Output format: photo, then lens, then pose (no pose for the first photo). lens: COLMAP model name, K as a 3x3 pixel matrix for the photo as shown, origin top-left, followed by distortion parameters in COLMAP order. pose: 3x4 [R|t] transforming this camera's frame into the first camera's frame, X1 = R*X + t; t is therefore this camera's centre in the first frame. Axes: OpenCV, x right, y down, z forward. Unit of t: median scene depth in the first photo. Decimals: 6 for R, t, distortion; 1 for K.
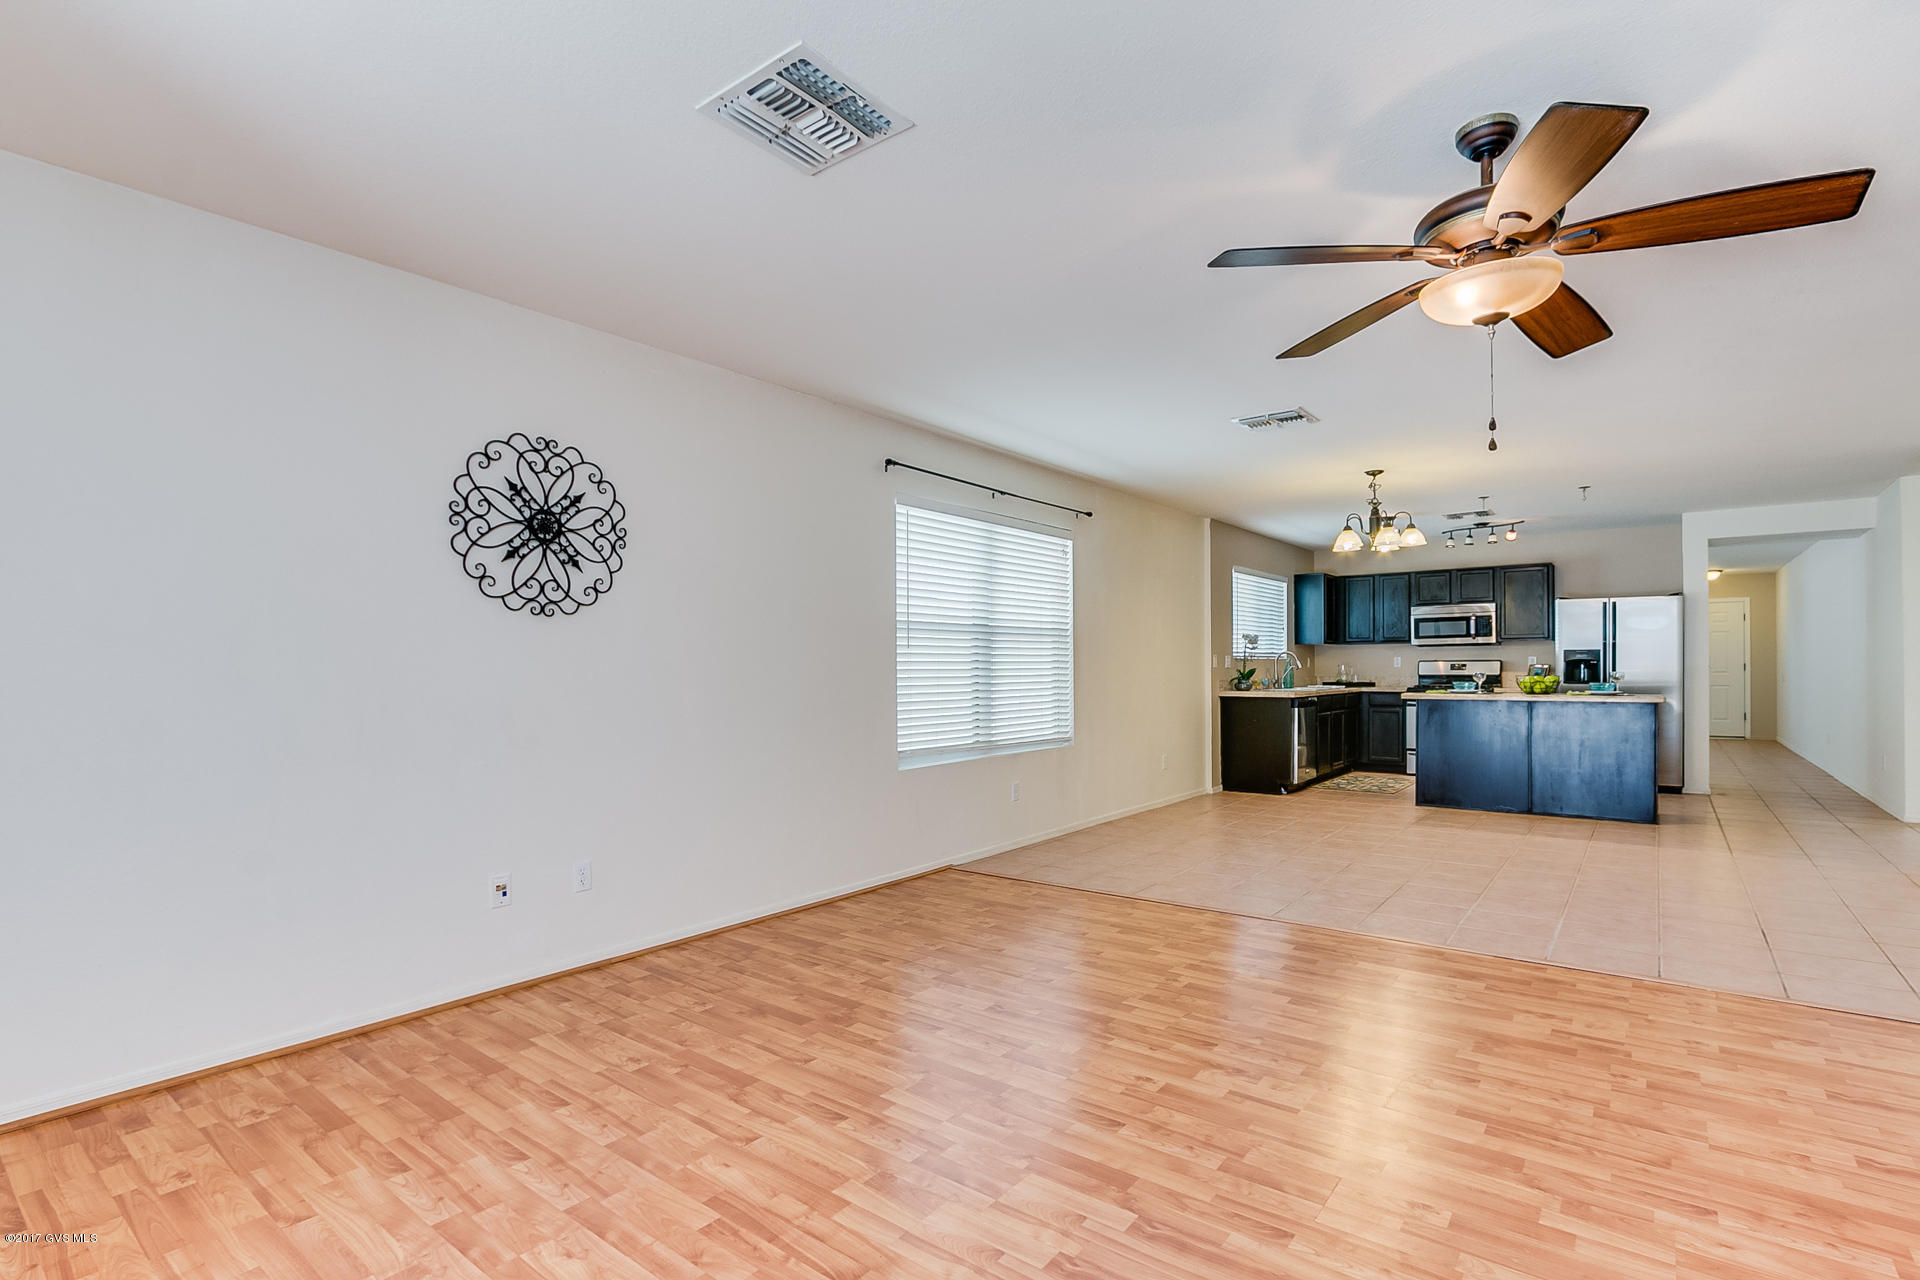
lens RADIAL K [[896.8, 0, 926.9], [0, 896.8, 660.3], [0, 0, 1]] dist [-0.020637, -0.000371]
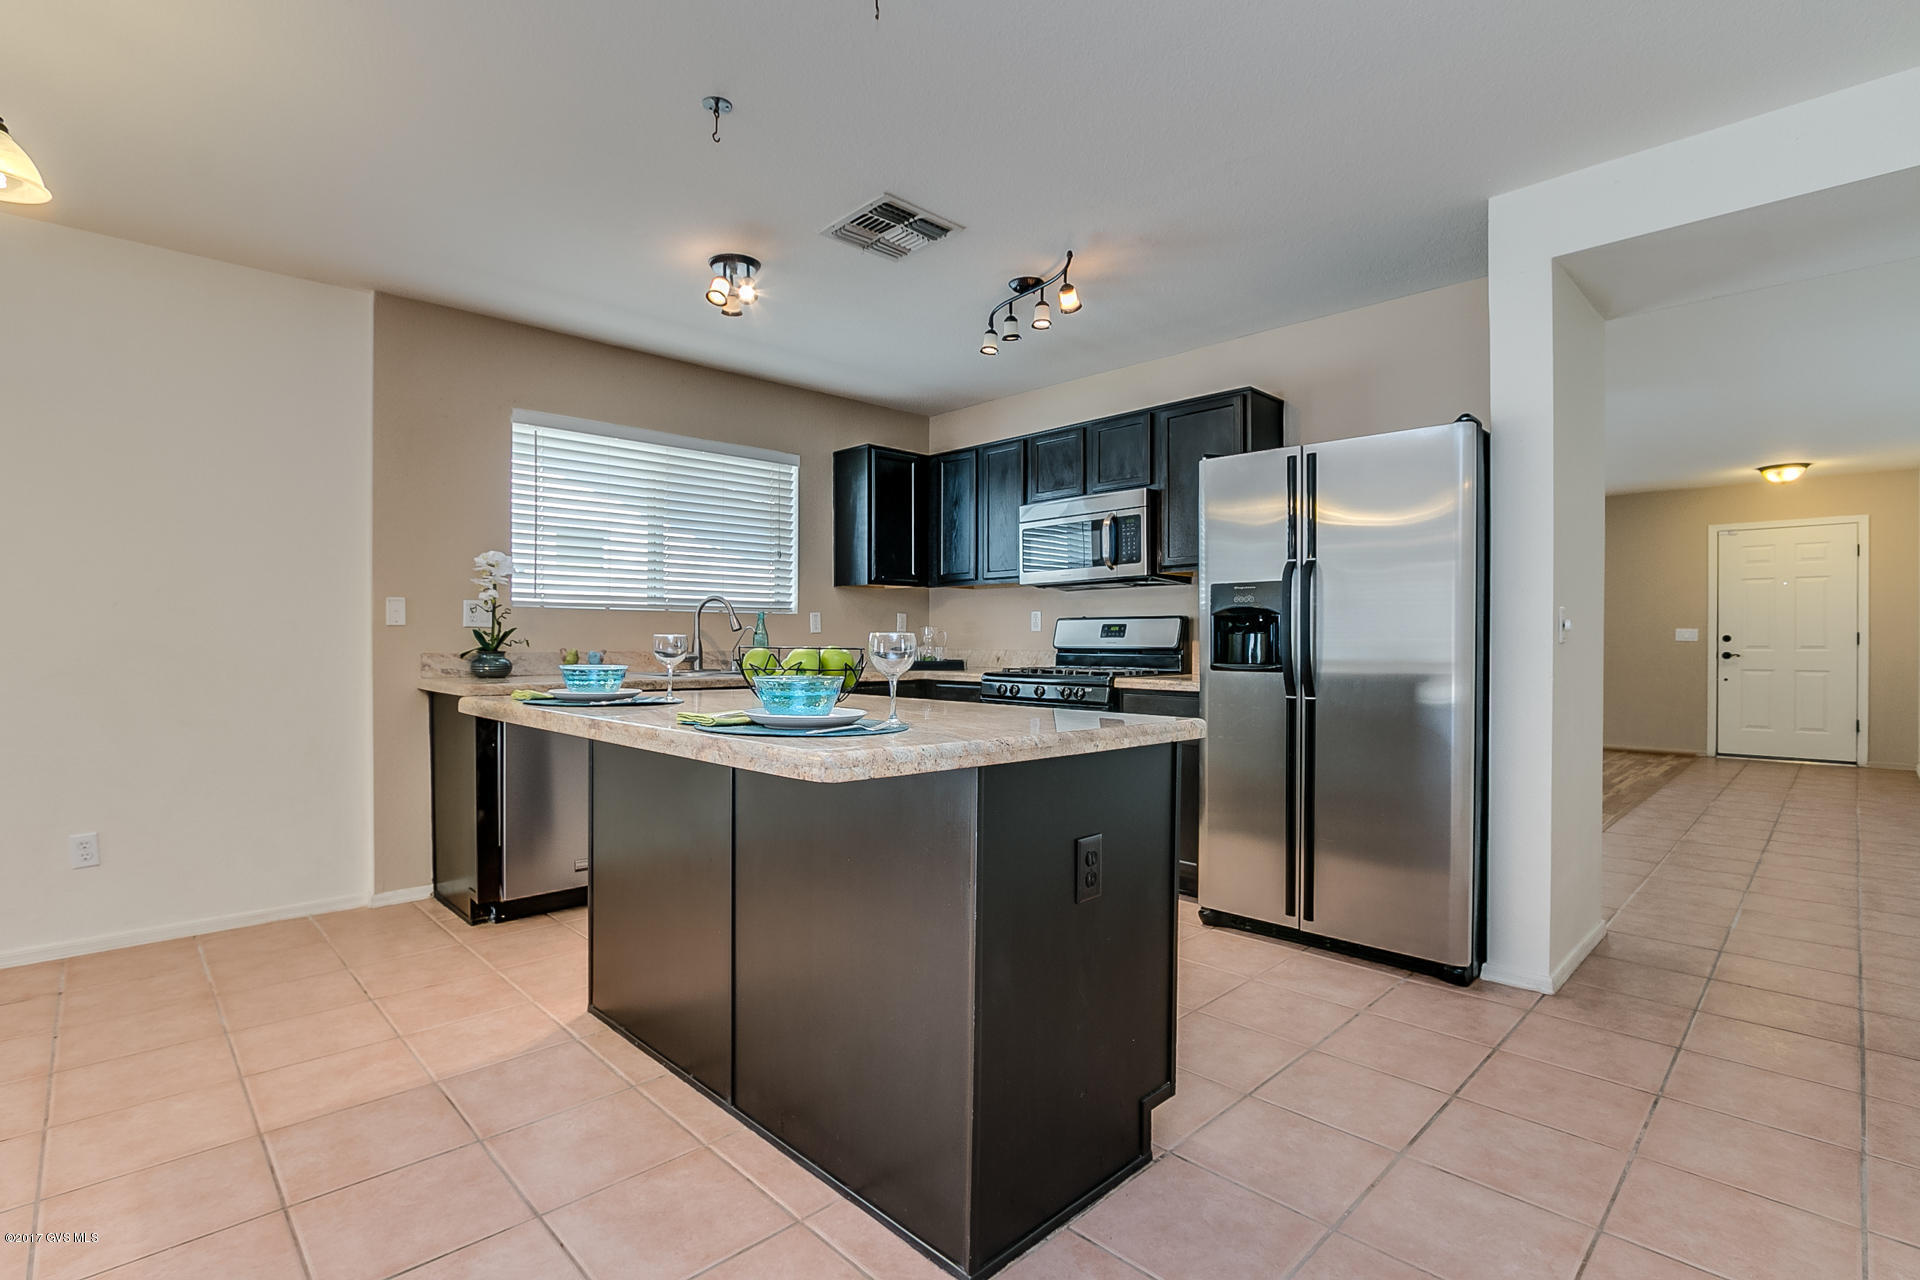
lens RADIAL K [[892.5, 0, 944.0], [0, 892.5, 645.3], [0, 0, 1]] dist [-0.016970, -0.000050]
pose [[0.993067, 0.003202, -0.117506, 0.660218], [-0.001574, 0.999902, 0.013944, 0.010712], [0.117539, -0.013663, 0.992974, 0.602464]]
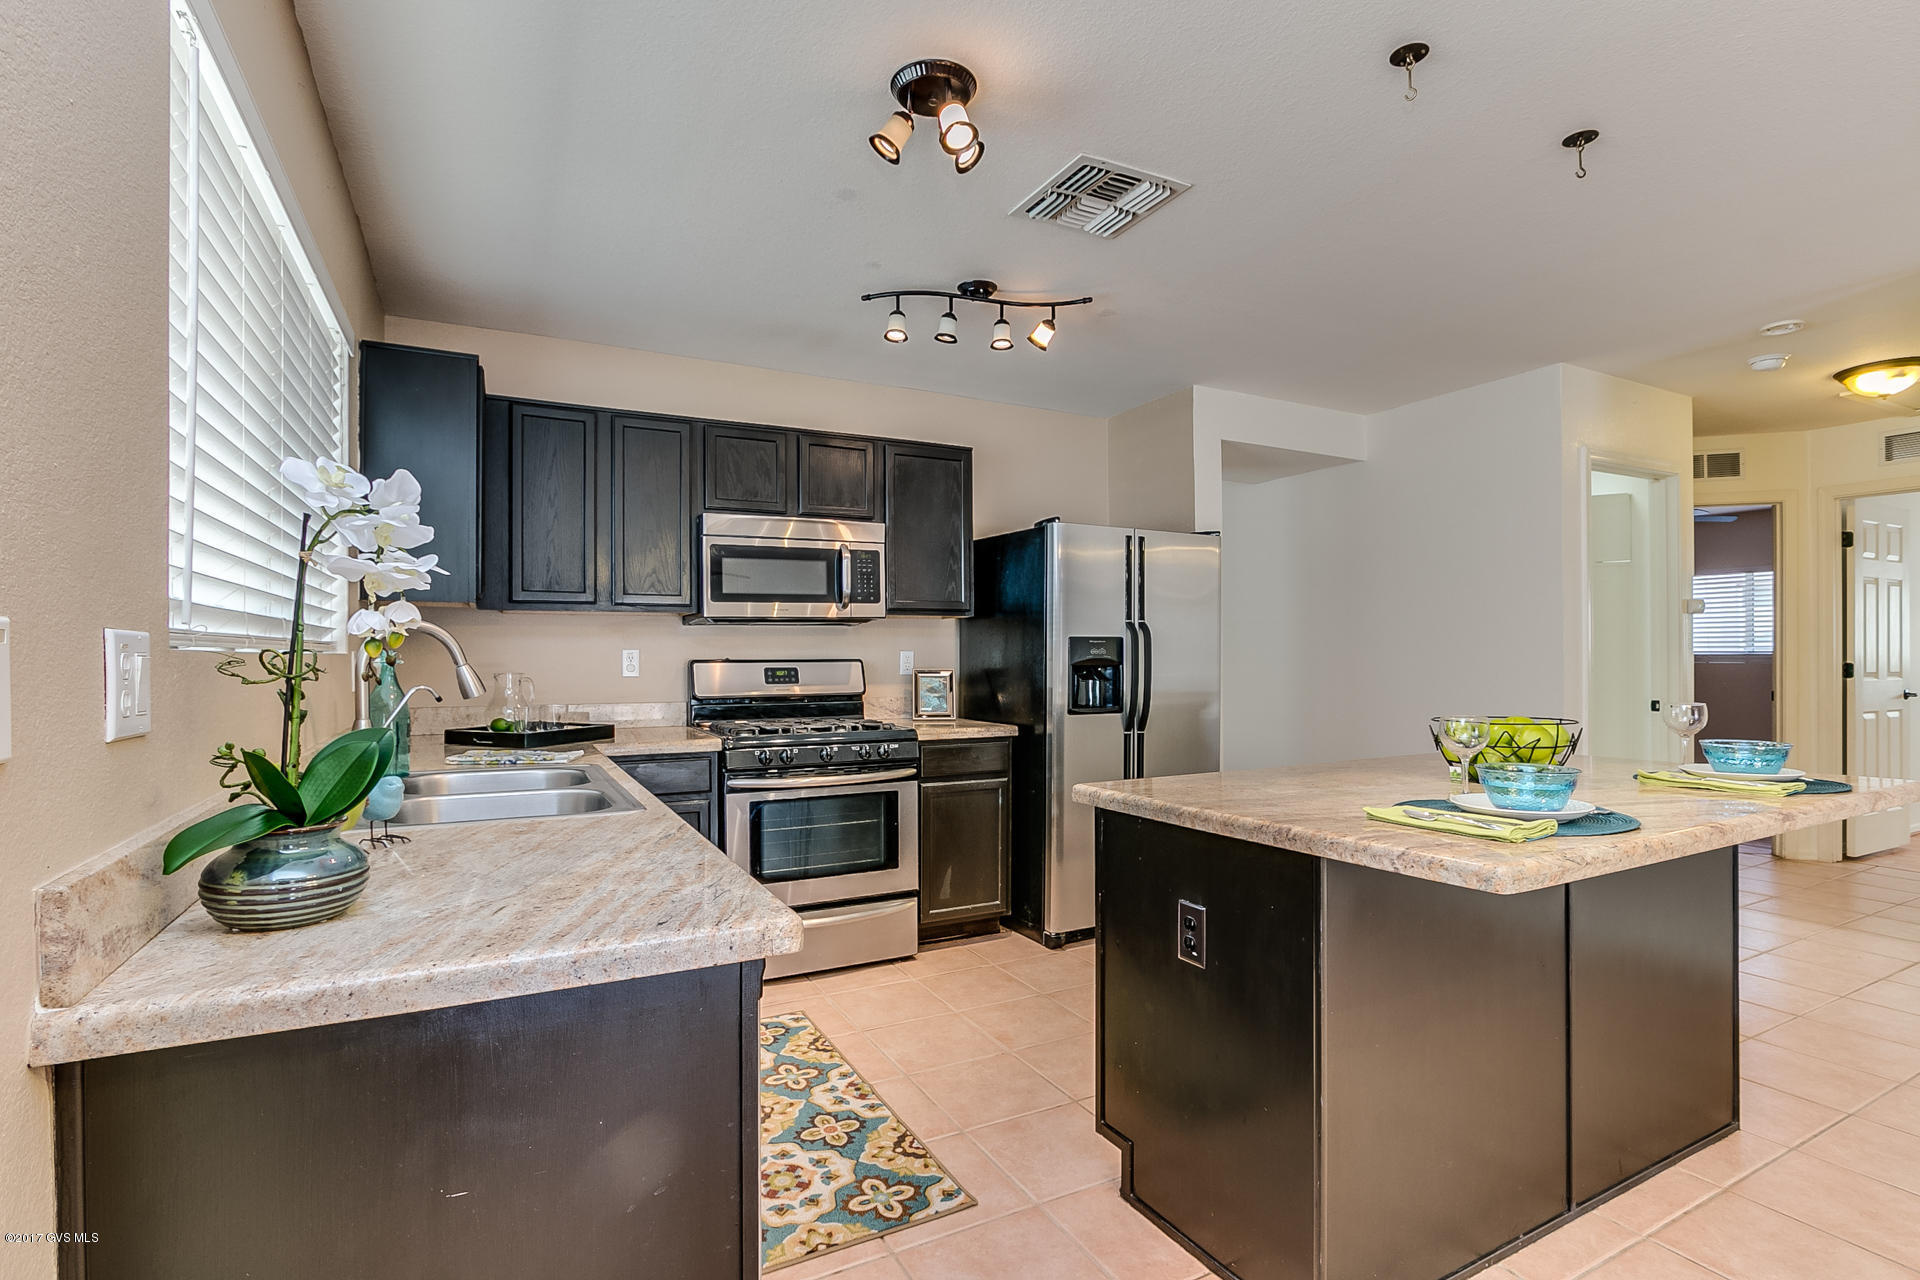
lens RADIAL K [[896.8, 0, 926.9], [0, 896.8, 660.3], [0, 0, 1]] dist [-0.020637, -0.000371]
pose [[0.411520, -0.004505, 0.911390, 0.290106], [-0.004110, 0.999968, 0.006798, -0.002795], [-0.911391, -0.006544, 0.411489, 0.902394]]
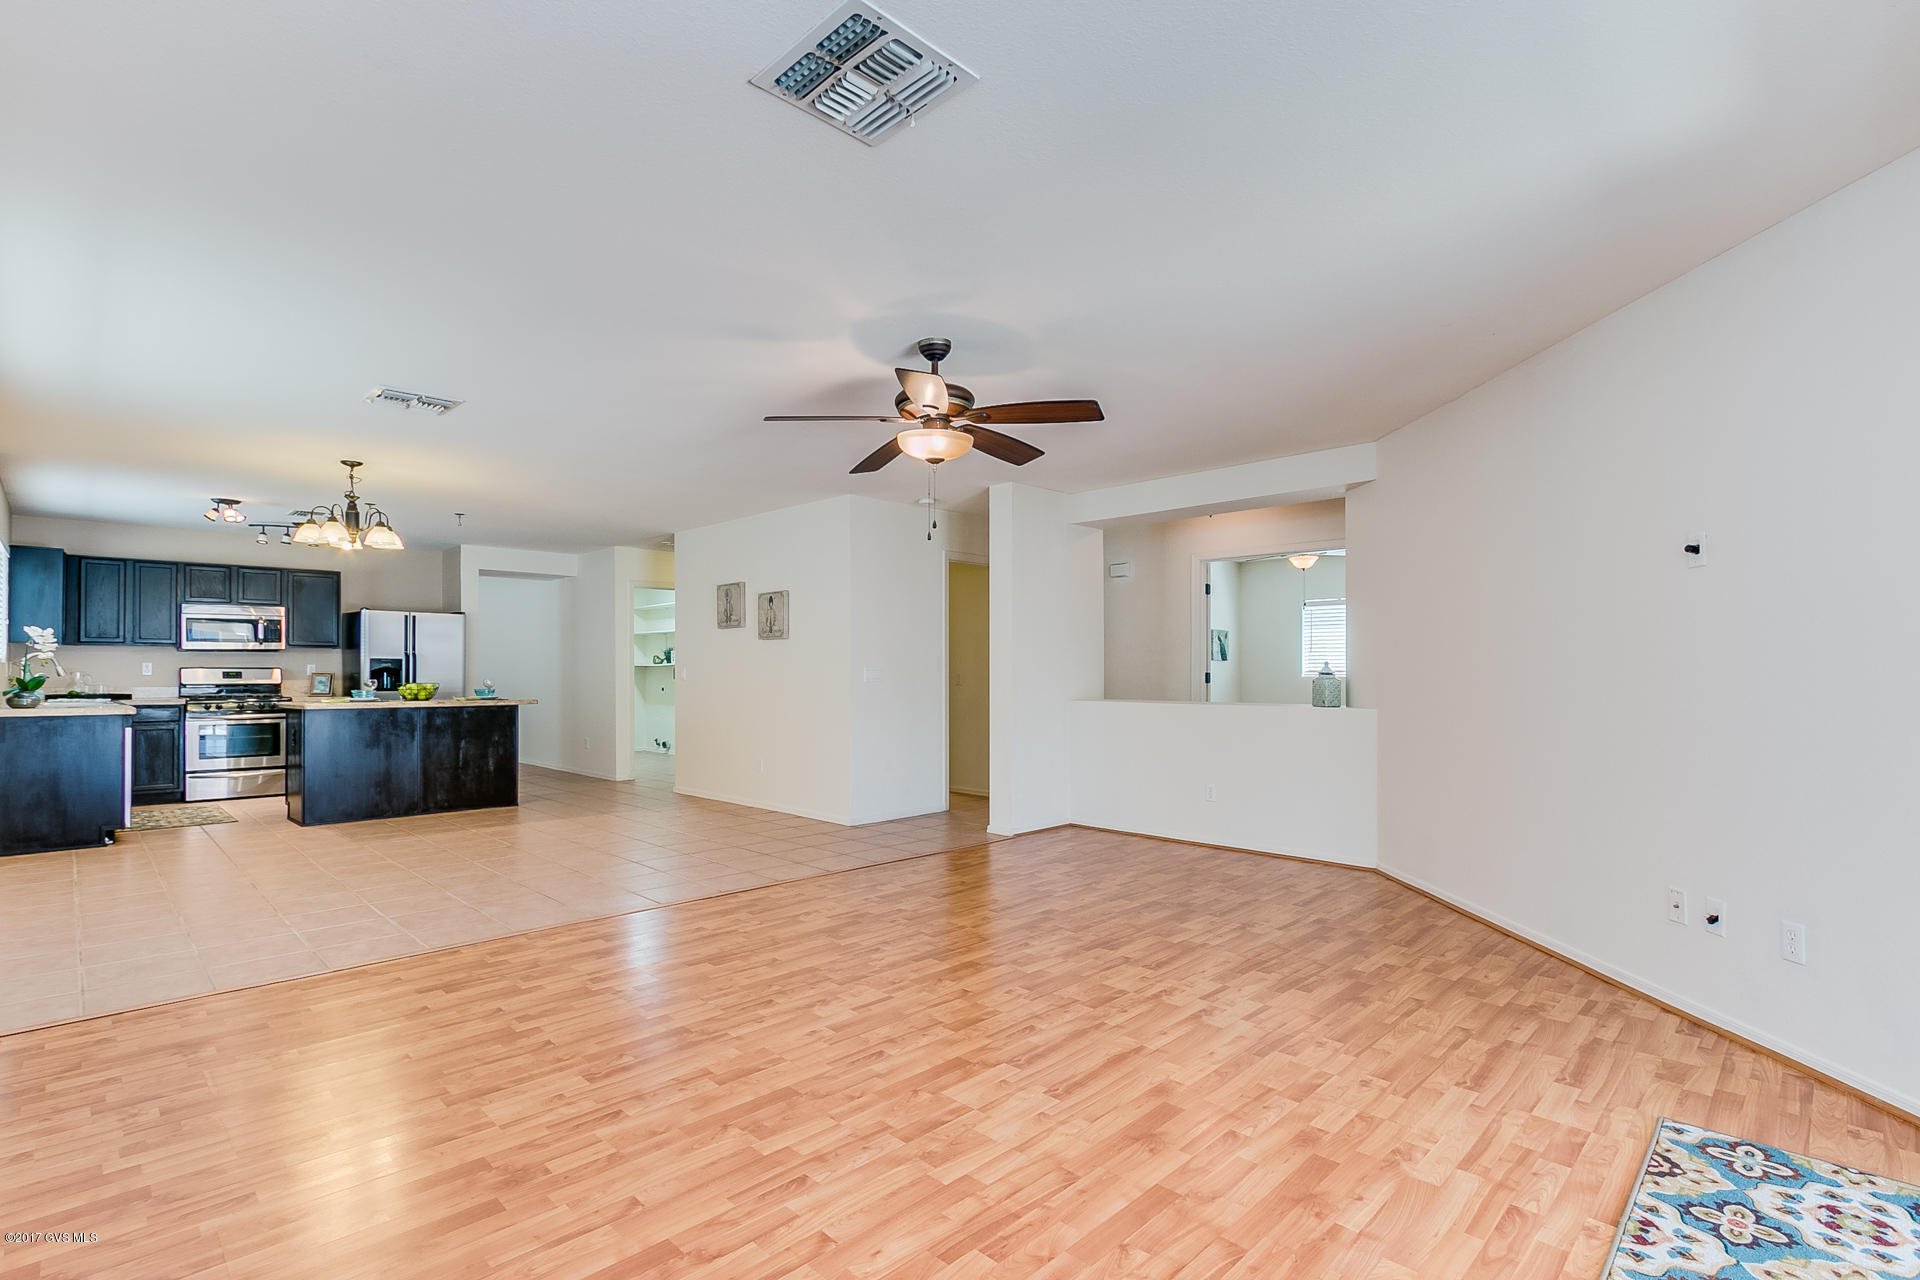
lens RADIAL K [[918.4, 0, 957.8], [0, 918.4, 670.5], [0, 0, 1]] dist [-0.018894, 0.000555]
pose [[0.099820, 0.007306, 0.994979, -0.280734], [-0.009600, 0.999934, -0.006379, 0.002349], [-0.994959, -0.008915, 0.099883, 0.214411]]
